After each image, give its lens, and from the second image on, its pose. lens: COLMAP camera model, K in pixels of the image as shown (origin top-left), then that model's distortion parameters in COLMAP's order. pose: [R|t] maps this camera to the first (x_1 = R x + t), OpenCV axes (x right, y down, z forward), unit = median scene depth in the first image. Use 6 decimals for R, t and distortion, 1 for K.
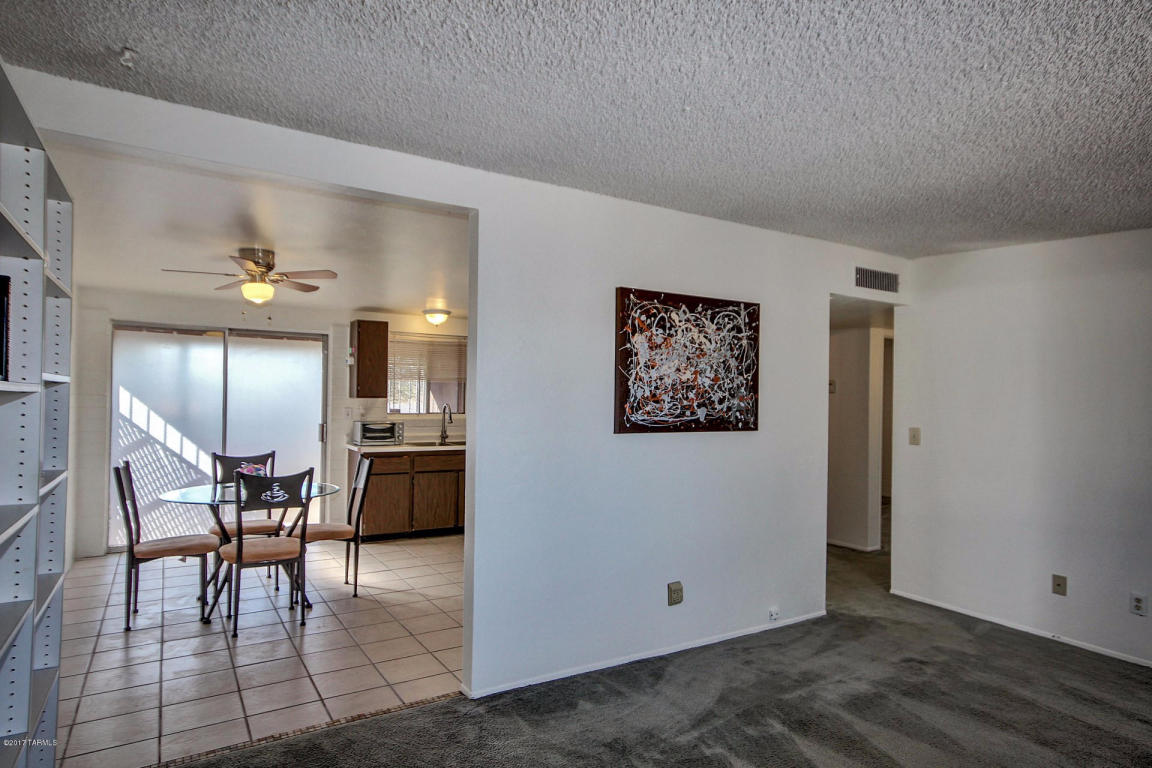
lens RADIAL K [[651.5, 0, 577.5], [0, 651.5, 390.8], [0, 0, 1]] dist [-0.001305, 0.001135]
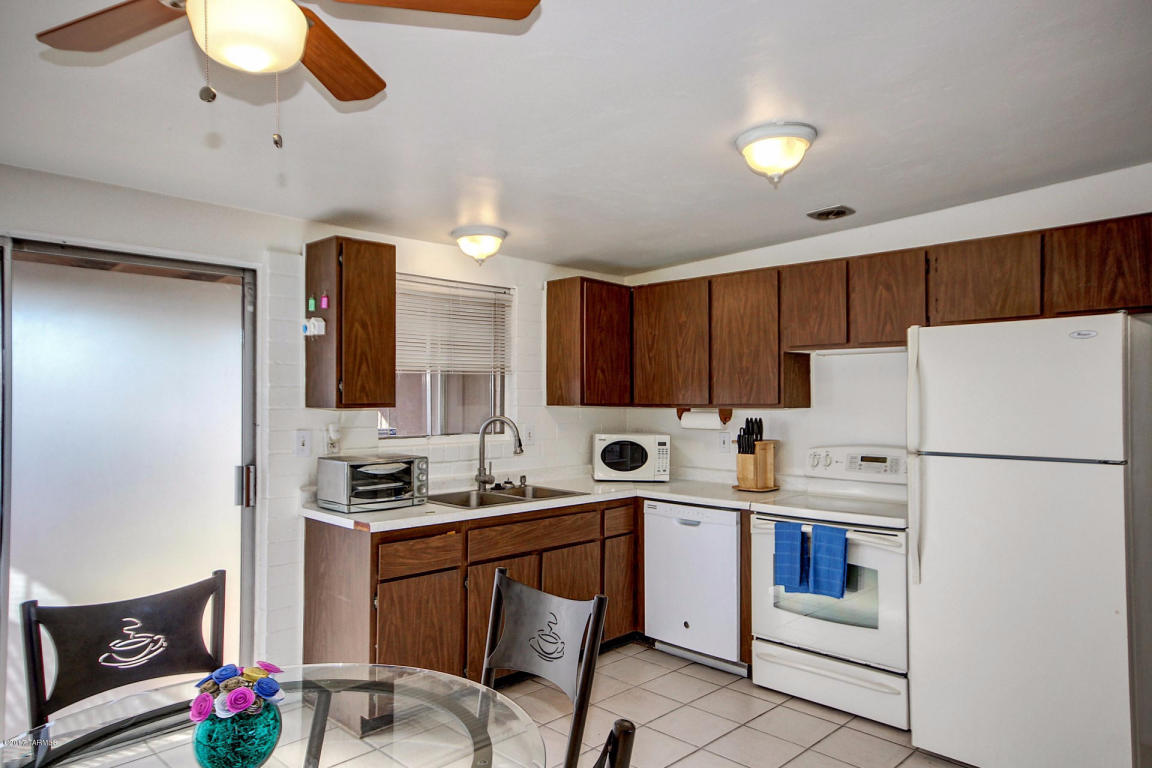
lens RADIAL K [[747.7, 0, 589.0], [0, 747.7, 389.4], [0, 0, 1]] dist [0.003185, 0.007567]
pose [[0.971362, -0.010189, 0.237388, -0.289086], [0.010470, 0.999945, 0.000076, -0.000260], [-0.237376, 0.002412, 0.971415, 0.448069]]
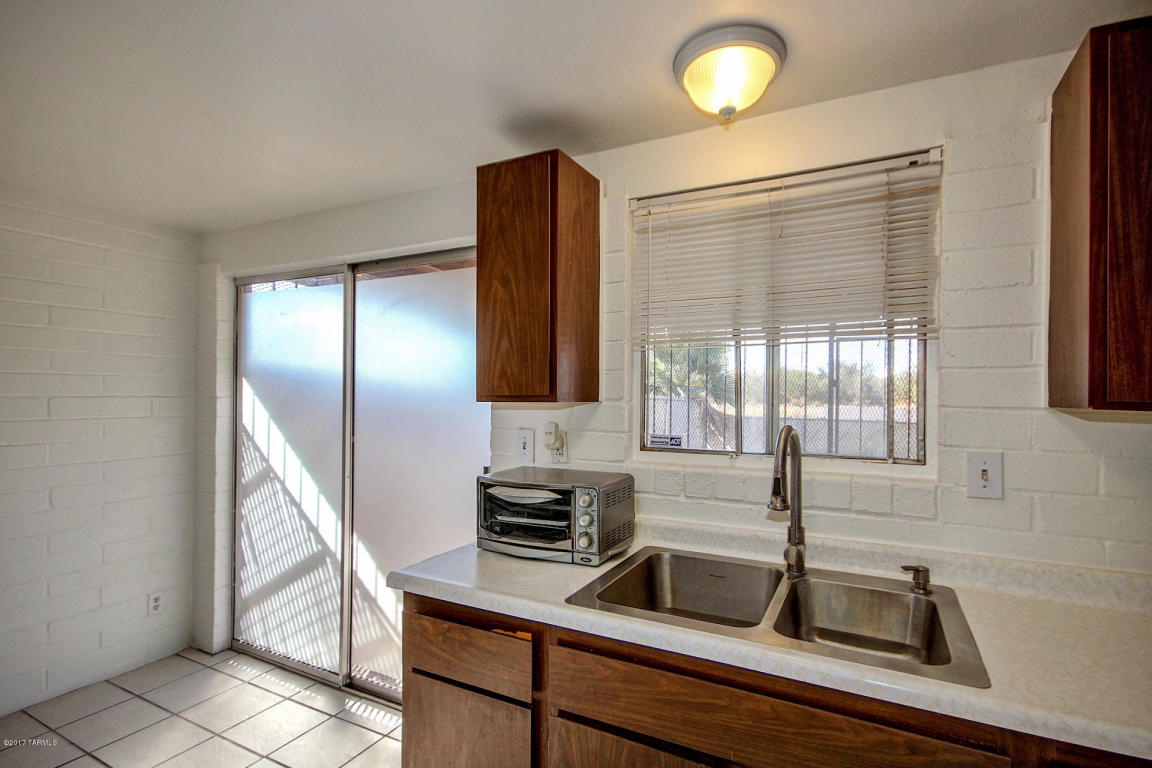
lens RADIAL K [[567.3, 0, 583.0], [0, 567.3, 392.3], [0, 0, 1]] dist [0.008292, -0.000036]
pose [[0.507838, -0.016588, -0.861293, -0.060873], [0.007776, 0.999862, -0.014672, 0.010946], [0.861418, 0.000754, 0.507897, 0.891162]]
